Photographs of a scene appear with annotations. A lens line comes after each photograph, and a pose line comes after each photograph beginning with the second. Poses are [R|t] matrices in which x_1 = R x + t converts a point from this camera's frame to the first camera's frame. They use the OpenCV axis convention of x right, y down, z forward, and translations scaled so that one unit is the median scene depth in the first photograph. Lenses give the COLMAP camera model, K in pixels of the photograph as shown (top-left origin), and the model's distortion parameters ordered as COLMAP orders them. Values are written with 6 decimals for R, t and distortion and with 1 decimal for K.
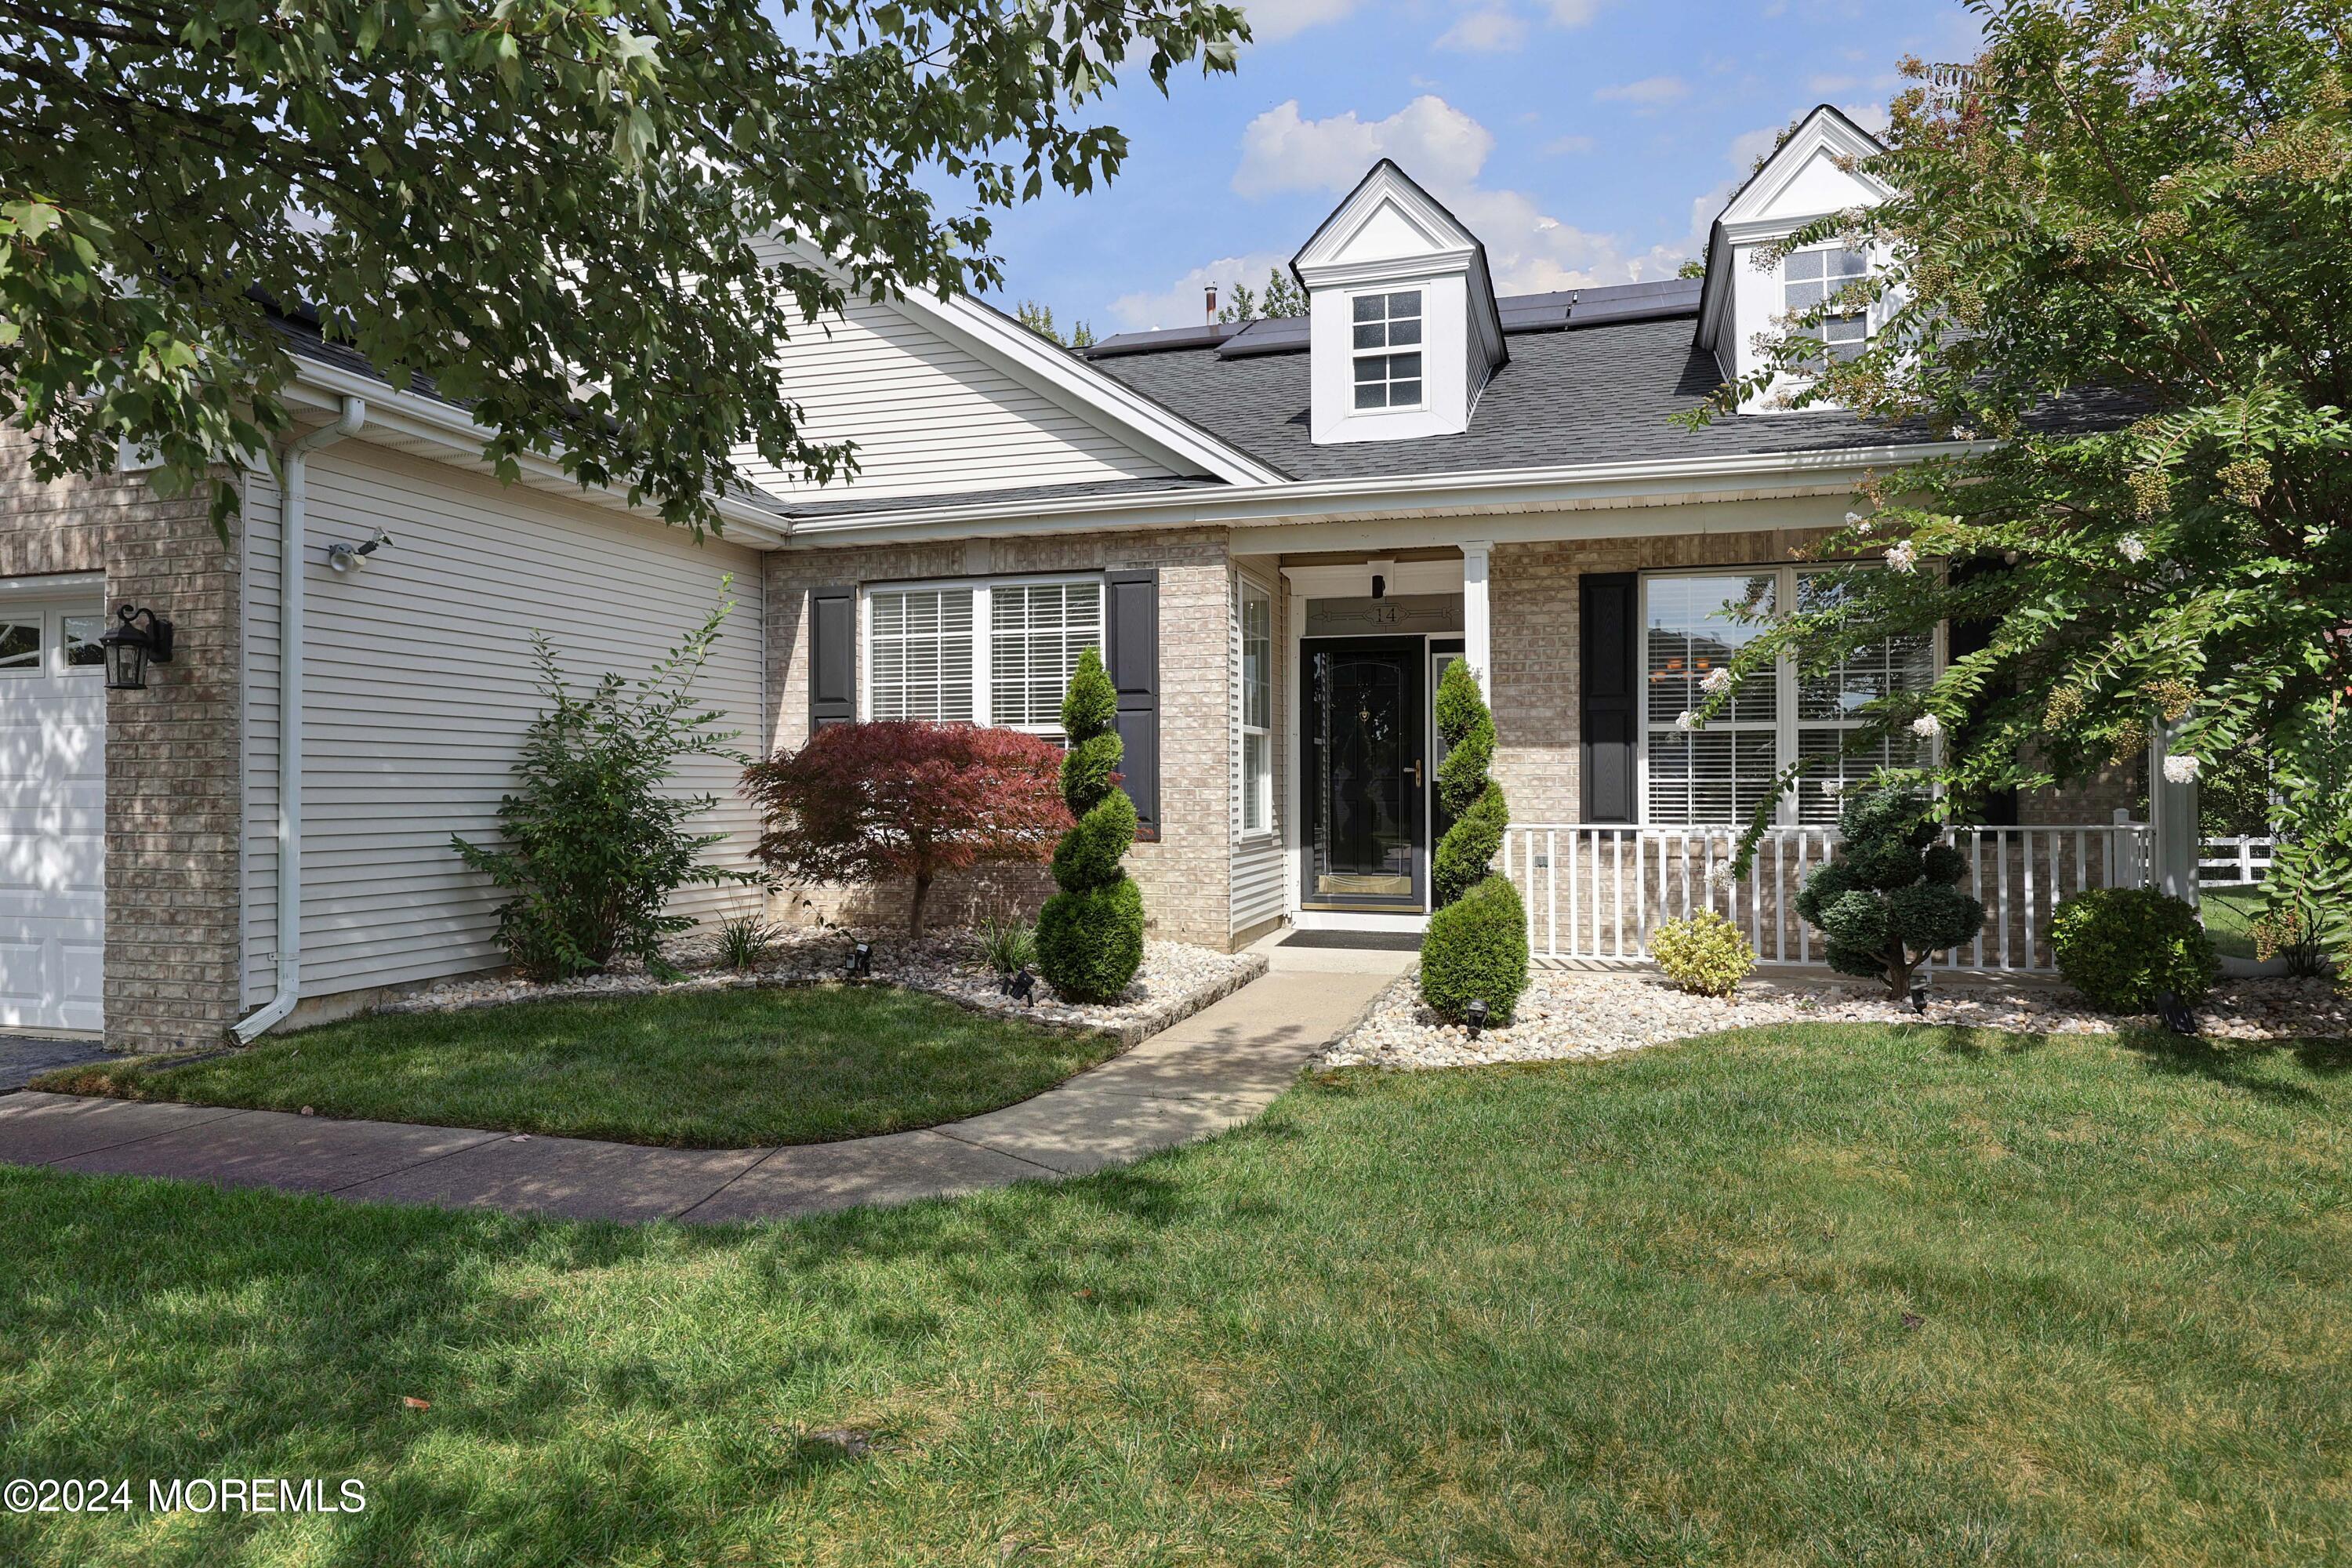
lens RADIAL K [[1483.2, 0, 1176.0], [0, 1483.2, 784.0], [0, 0, 1]] dist [0.002836, -0.000635]
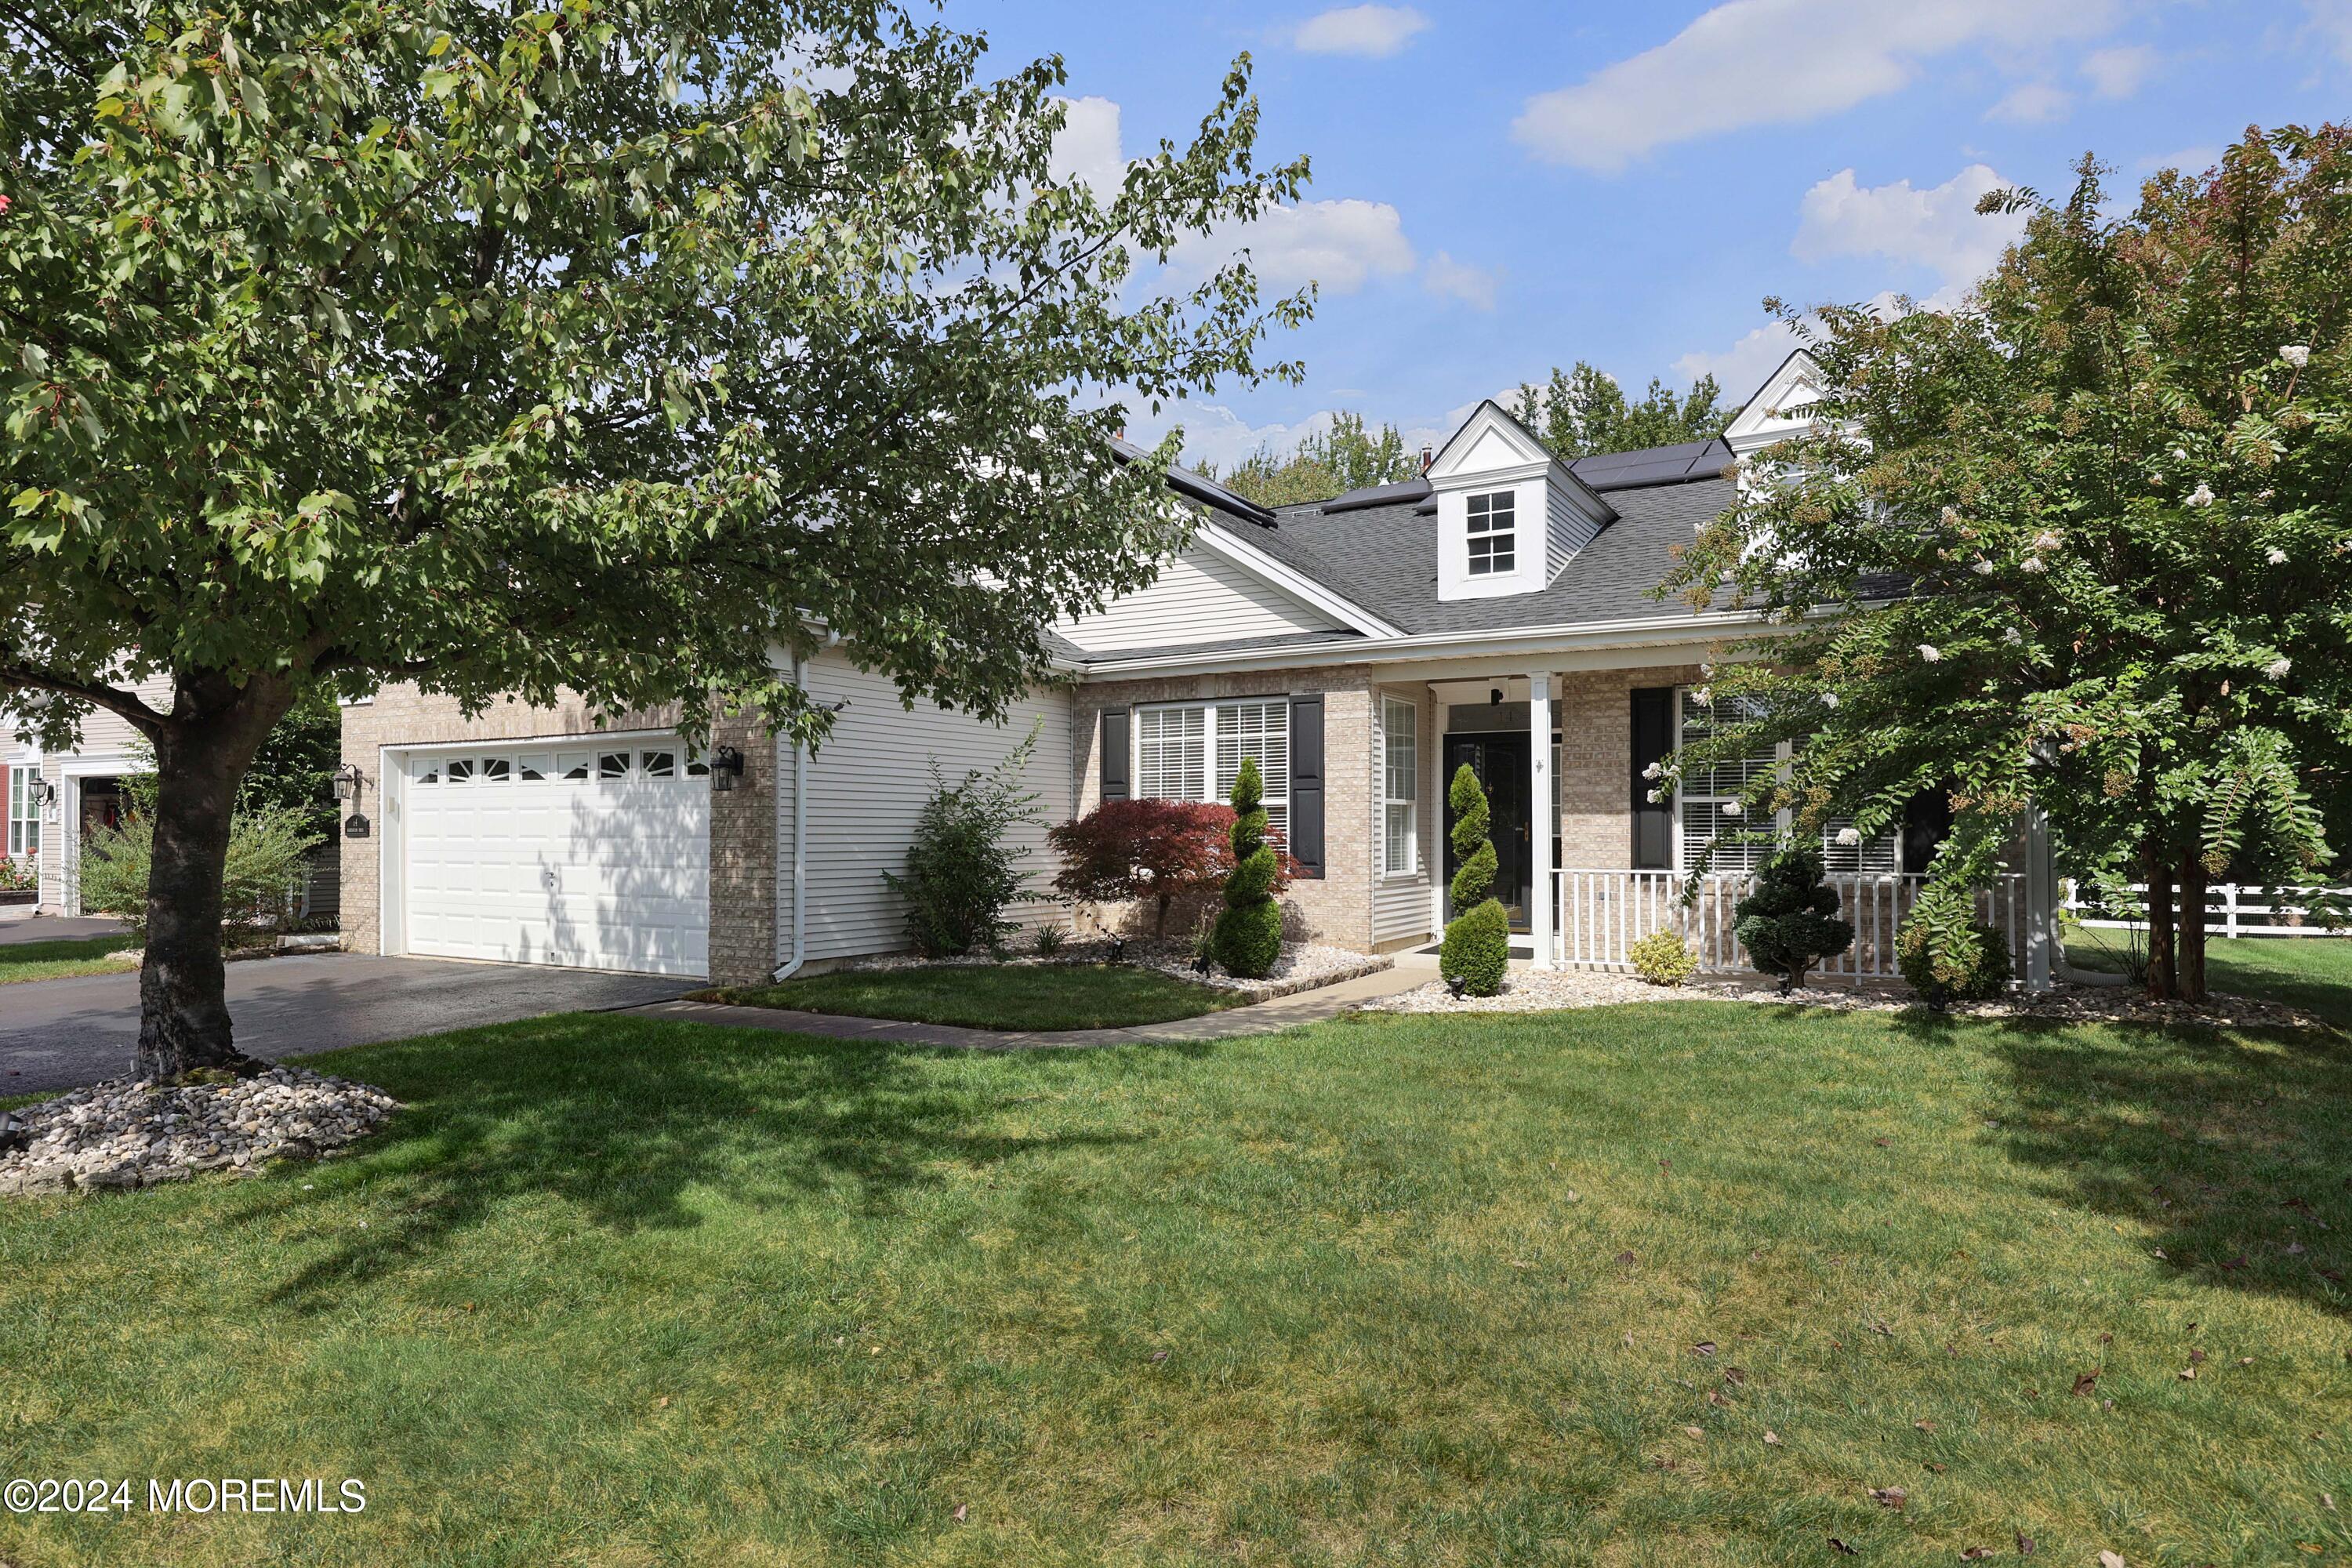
lens RADIAL K [[1361.1, 0, 1173.8], [0, 1361.1, 814.3], [0, 0, 1]] dist [-0.006439, -0.000764]
pose [[0.971765, -0.001695, -0.235944, 0.168177], [-0.000839, 0.999943, -0.010640, -0.011239], [0.235949, 0.010538, 0.971708, -0.358768]]
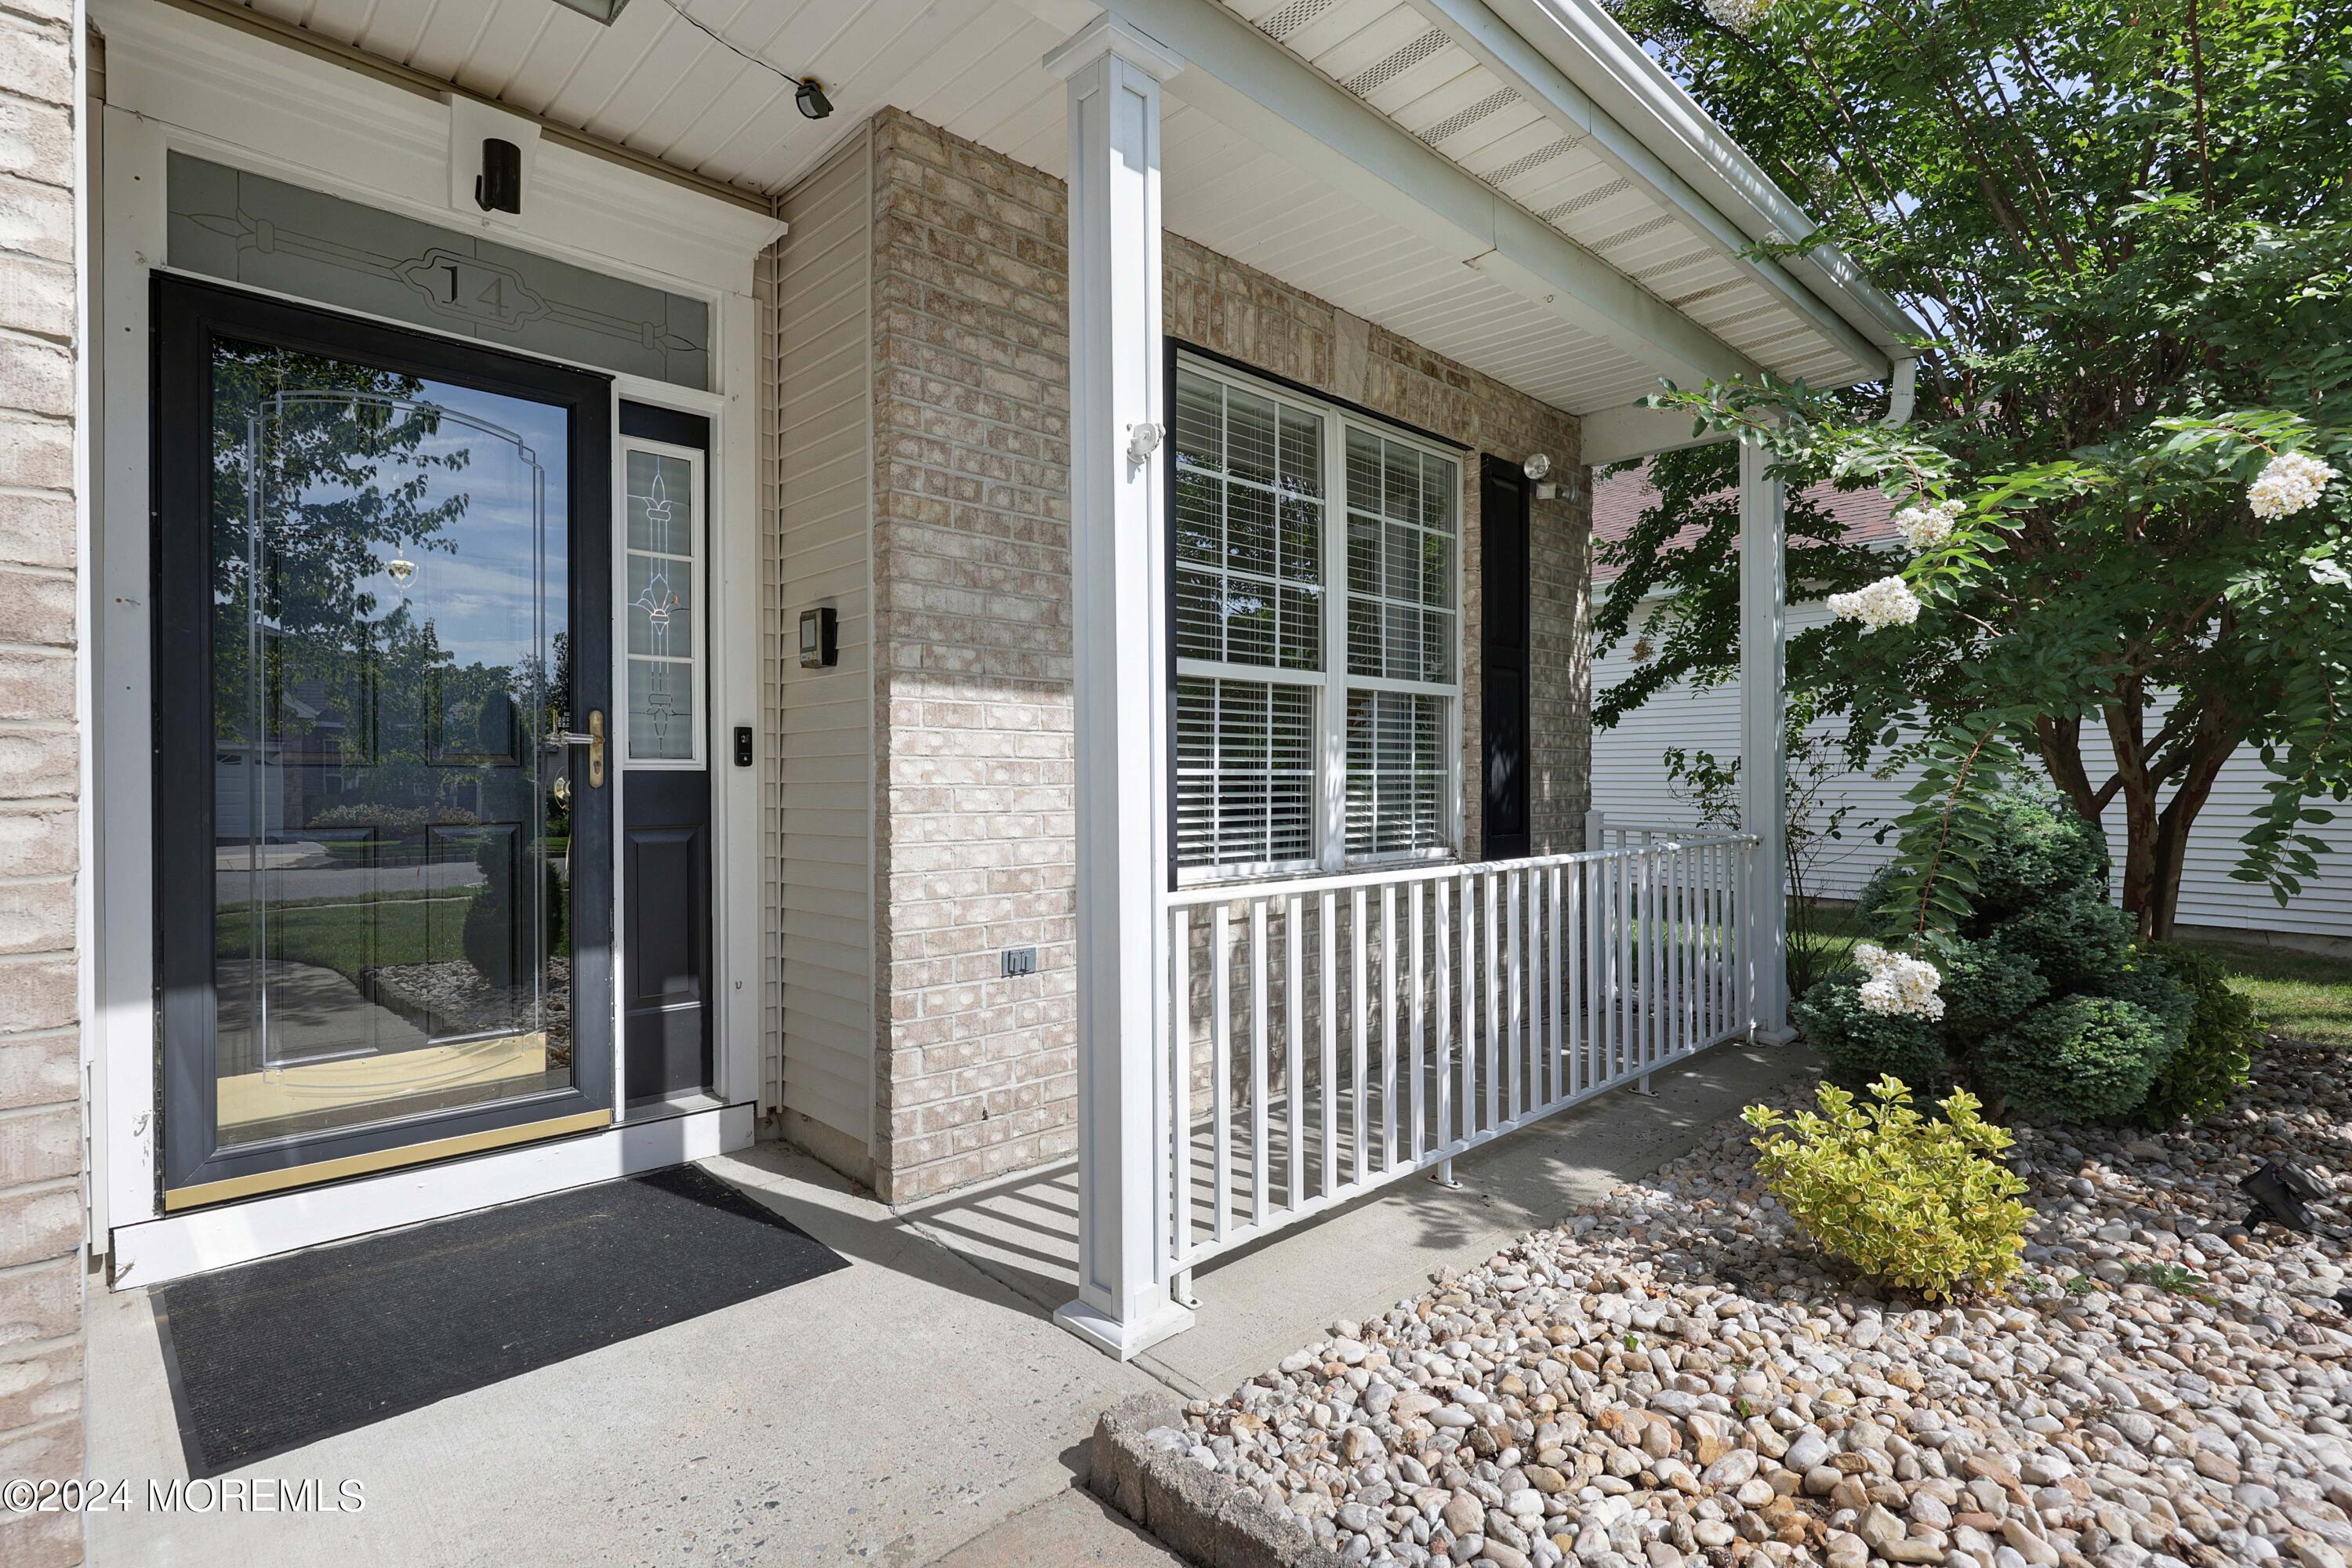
lens RADIAL K [[1154.5, 0, 1176.0], [0, 1154.5, 784.0], [0, 0, 1]] dist [-0.002226, -0.000275]
pose [[0.486686, 0.001668, 0.873575, -0.018499], [-0.000110, 0.999998, -0.001848, 0.002644], [-0.873577, 0.000804, 0.486686, 0.862933]]
